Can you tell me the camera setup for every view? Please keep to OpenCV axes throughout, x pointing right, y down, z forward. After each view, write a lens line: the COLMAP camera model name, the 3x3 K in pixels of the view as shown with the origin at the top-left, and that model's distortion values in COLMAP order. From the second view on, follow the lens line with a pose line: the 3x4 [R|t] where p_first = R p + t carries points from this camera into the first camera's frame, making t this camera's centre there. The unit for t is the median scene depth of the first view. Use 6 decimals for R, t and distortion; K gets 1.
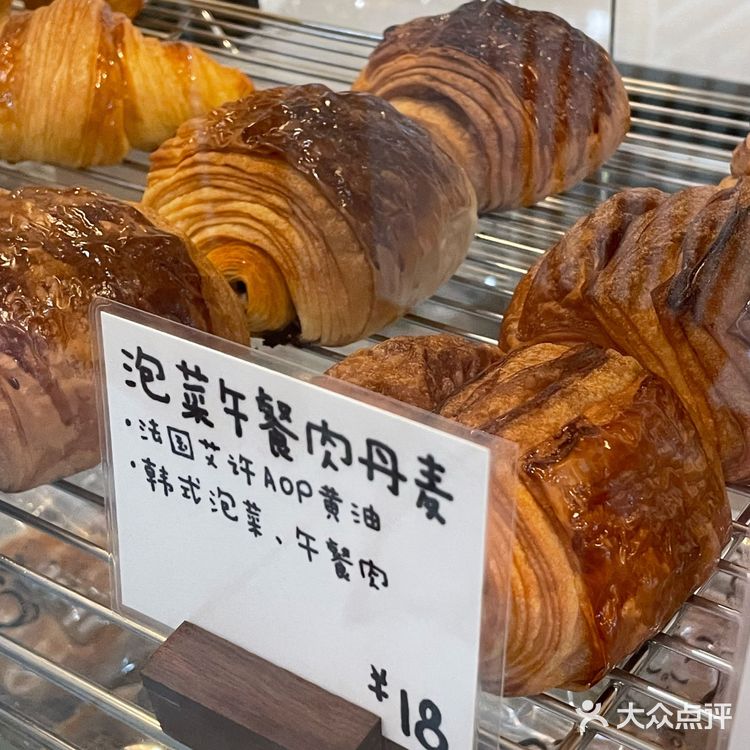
lens RADIAL K [[1389.6, 0, 375.0], [0, 1389.6, 375.0], [0, 0, 1]] dist [0.054555, -0.122746]
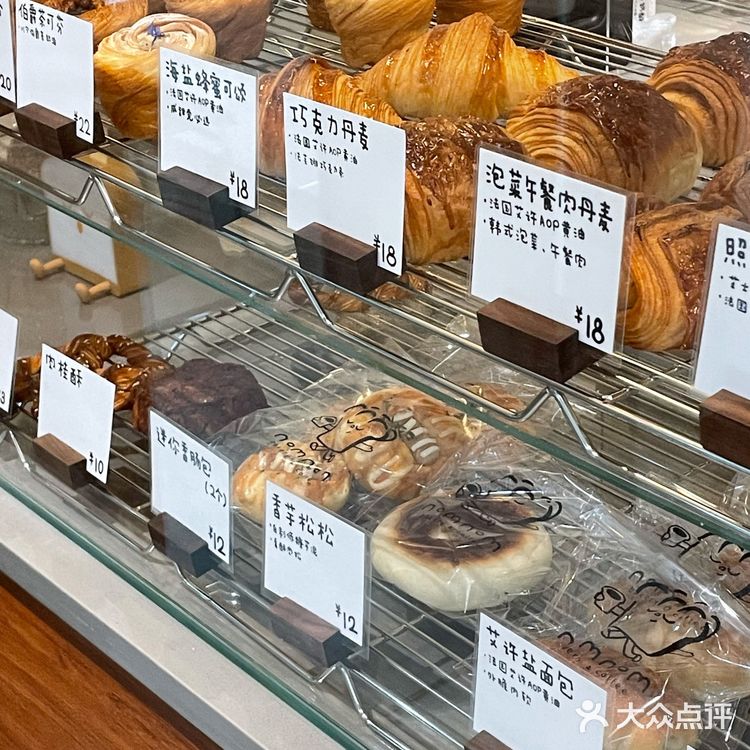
lens RADIAL K [[1693.1, 0, 375.0], [0, 1693.1, 375.0], [0, 0, 1]] dist [0.089697, 0.536154]
pose [[0.967427, 0.110696, -0.227663, 0.301056], [-0.125931, 0.990597, -0.053476, 0.473829], [0.219603, 0.080404, 0.972270, -1.656078]]
